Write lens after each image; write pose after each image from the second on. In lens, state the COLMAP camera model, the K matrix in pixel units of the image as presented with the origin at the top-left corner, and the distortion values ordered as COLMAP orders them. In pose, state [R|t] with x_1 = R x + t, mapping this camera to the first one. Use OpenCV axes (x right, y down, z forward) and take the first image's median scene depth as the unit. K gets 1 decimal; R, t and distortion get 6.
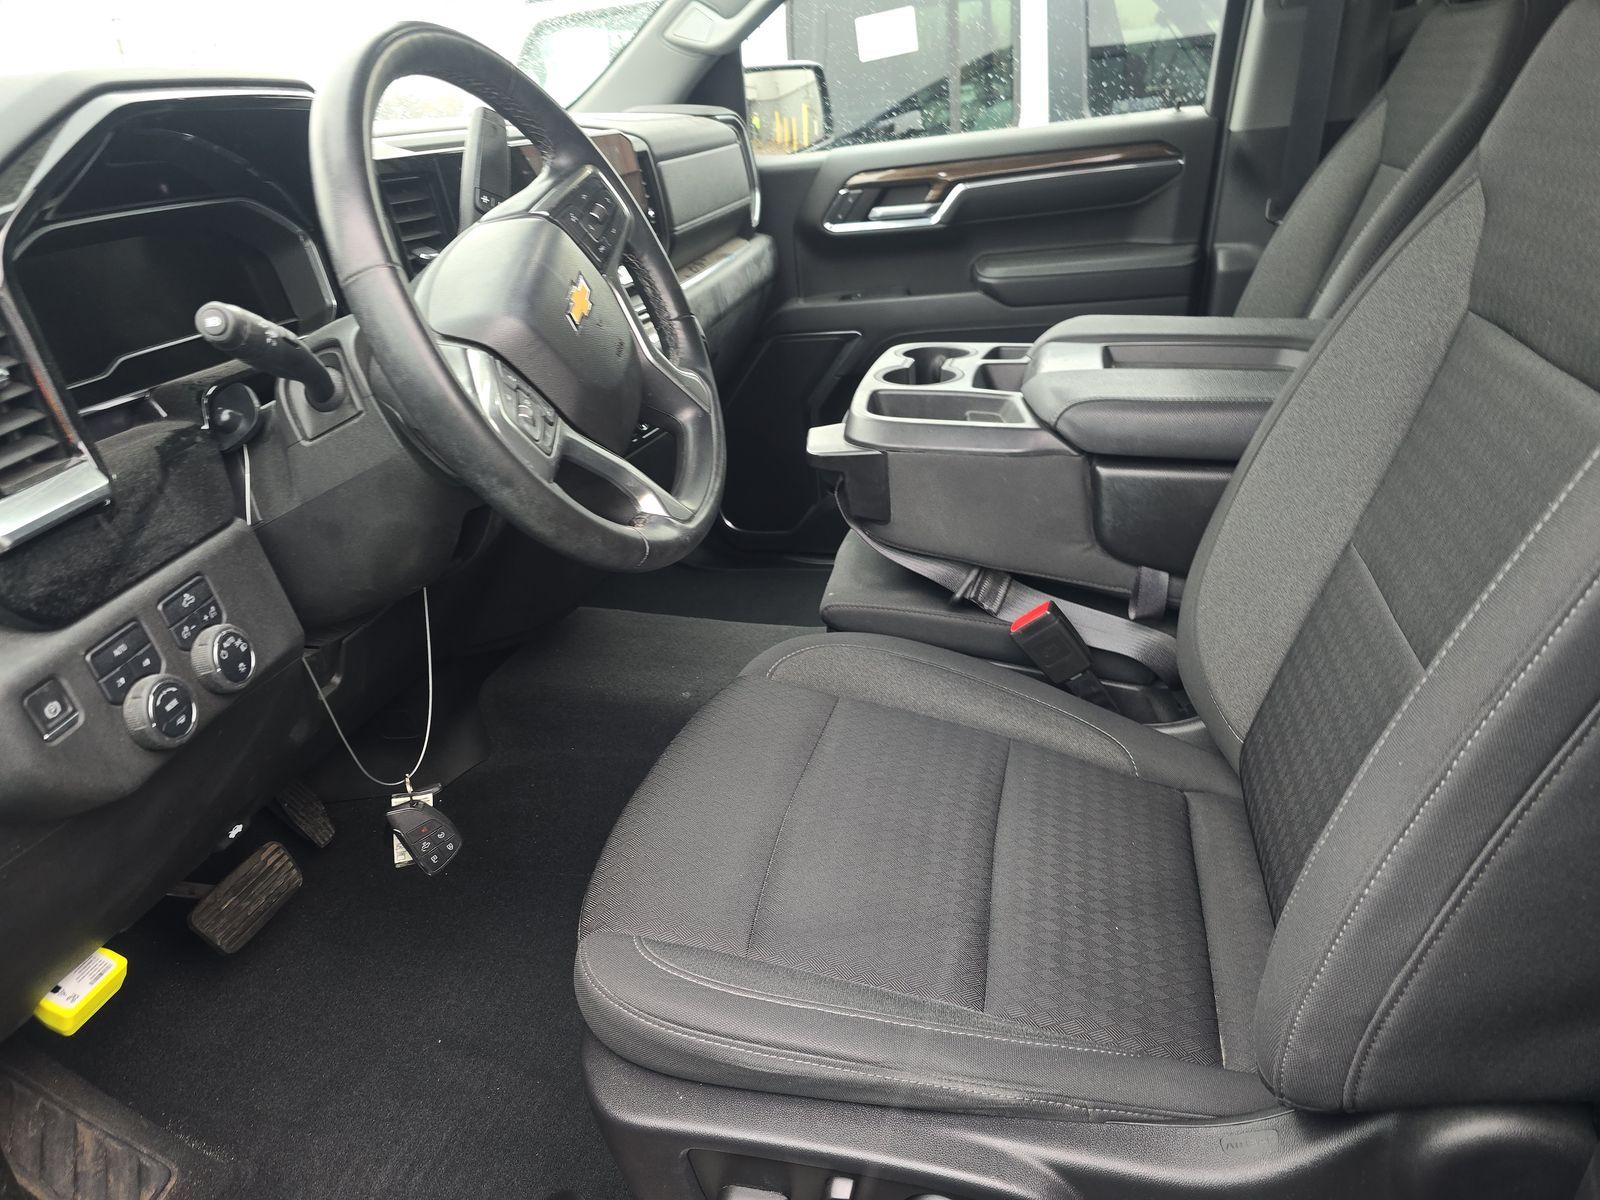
lens RADIAL K [[1081.6, 0, 800.0], [0, 1081.6, 600.0], [0, 0, 1]] dist [0.064630, -0.075638]
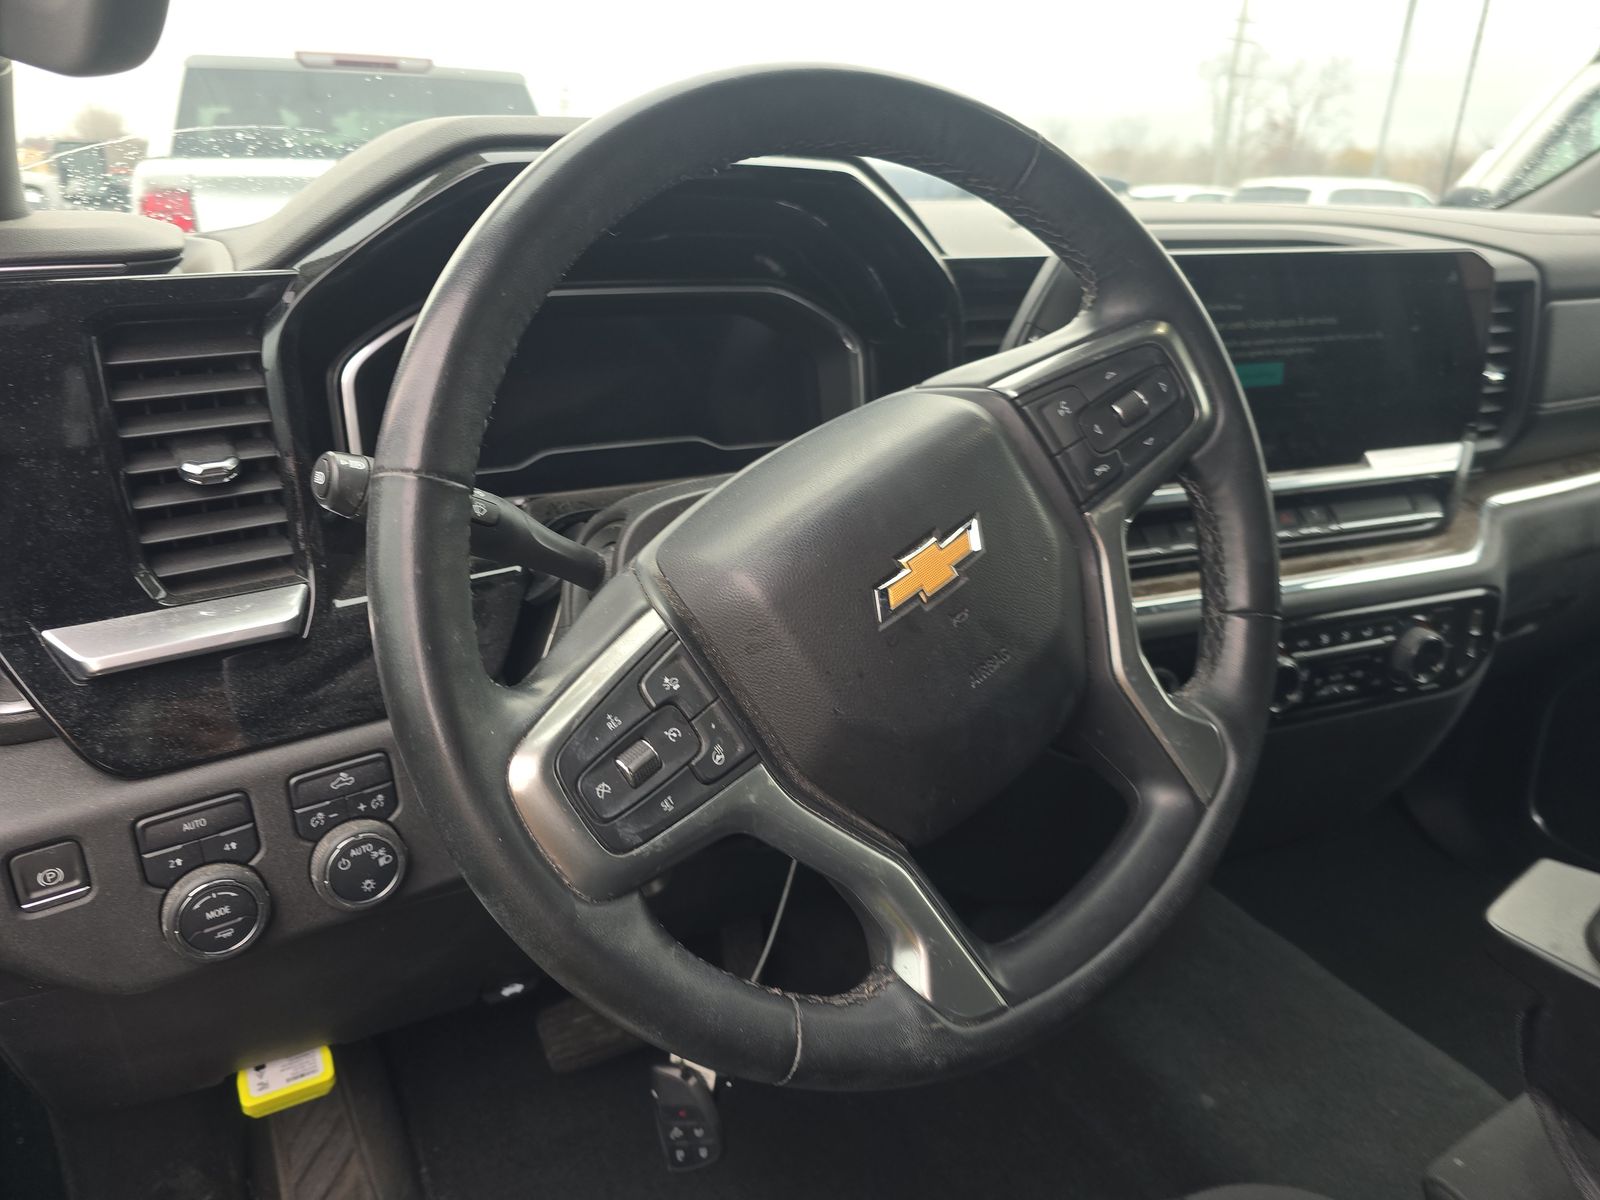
lens RADIAL K [[1092.1, 0, 800.0], [0, 1092.1, 600.0], [0, 0, 1]] dist [0.026398, -0.031592]
pose [[0.657503, 0.338222, -0.673272, 0.122593], [-0.366731, 0.924250, 0.106161, -0.280462], [0.658178, 0.177108, 0.731734, 0.536416]]
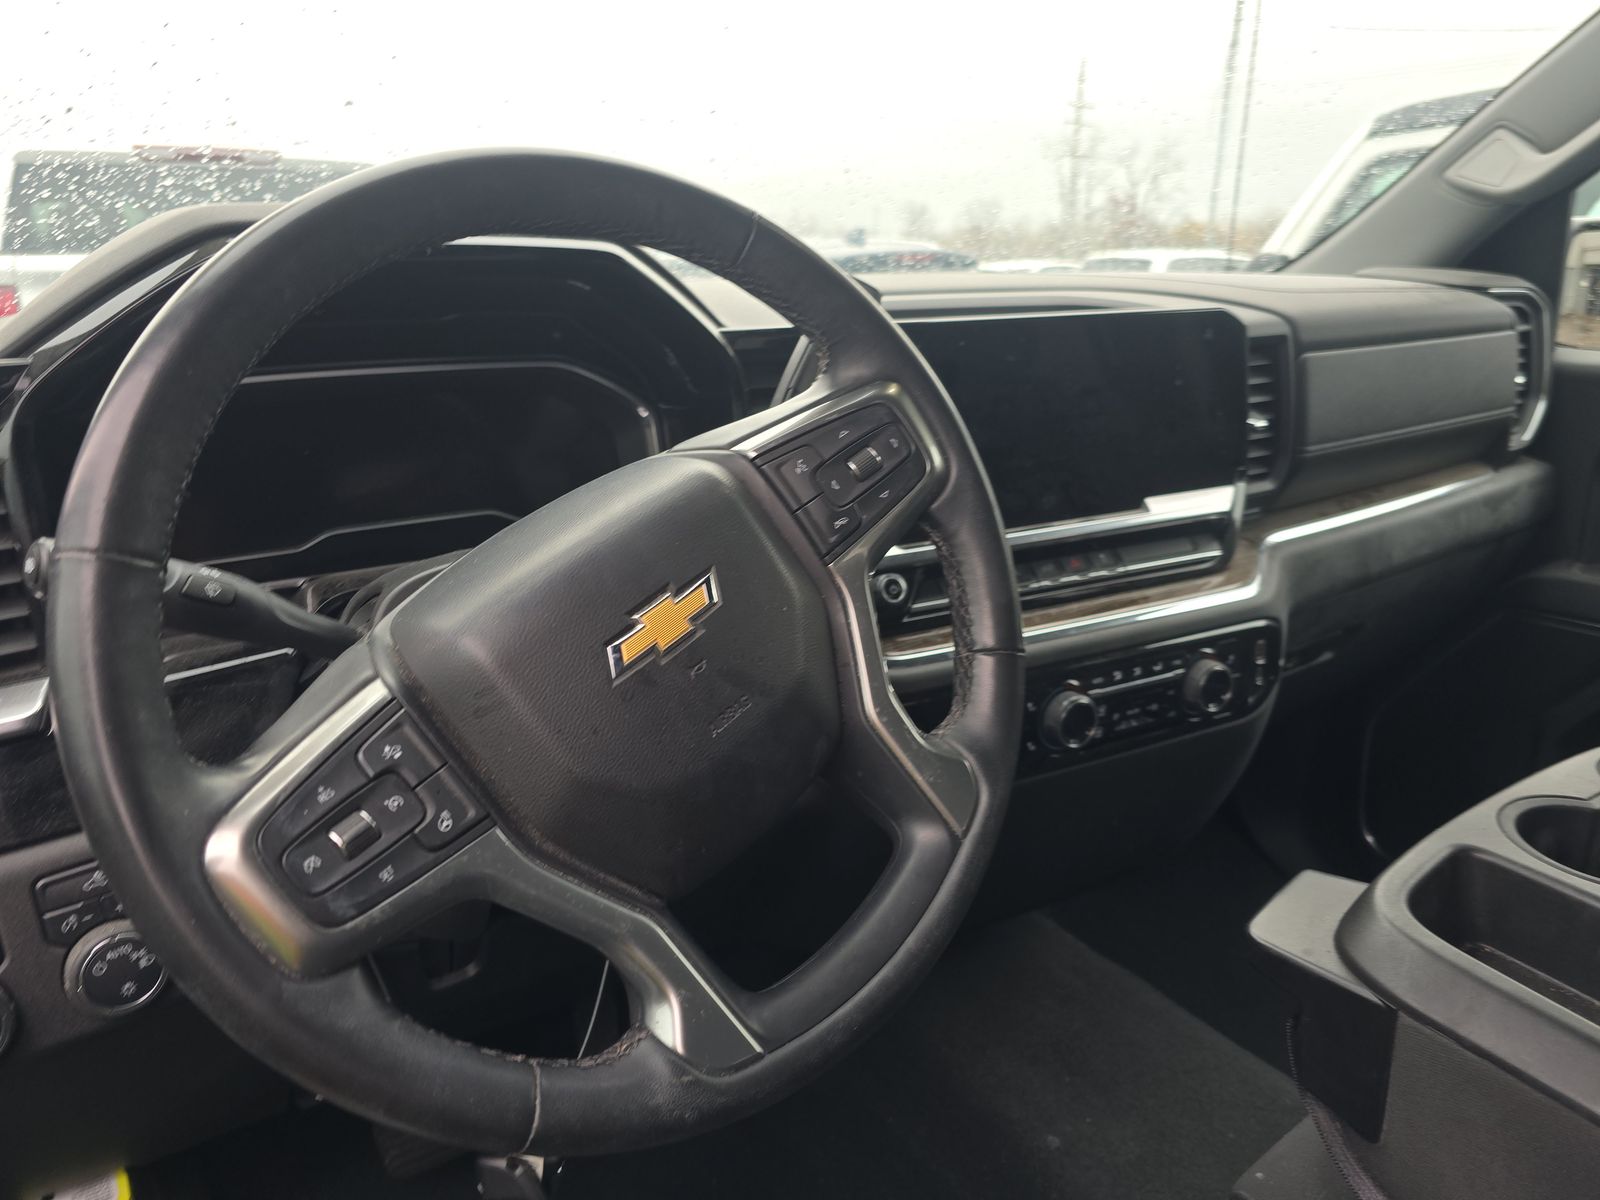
lens RADIAL K [[1081.6, 0, 800.0], [0, 1081.6, 600.0], [0, 0, 1]] dist [0.064630, -0.075638]
pose [[0.733537, 0.258584, -0.628536, 0.188876], [-0.321405, 0.946832, 0.014435, -0.302045], [0.598851, 0.191426, 0.777646, 0.578907]]
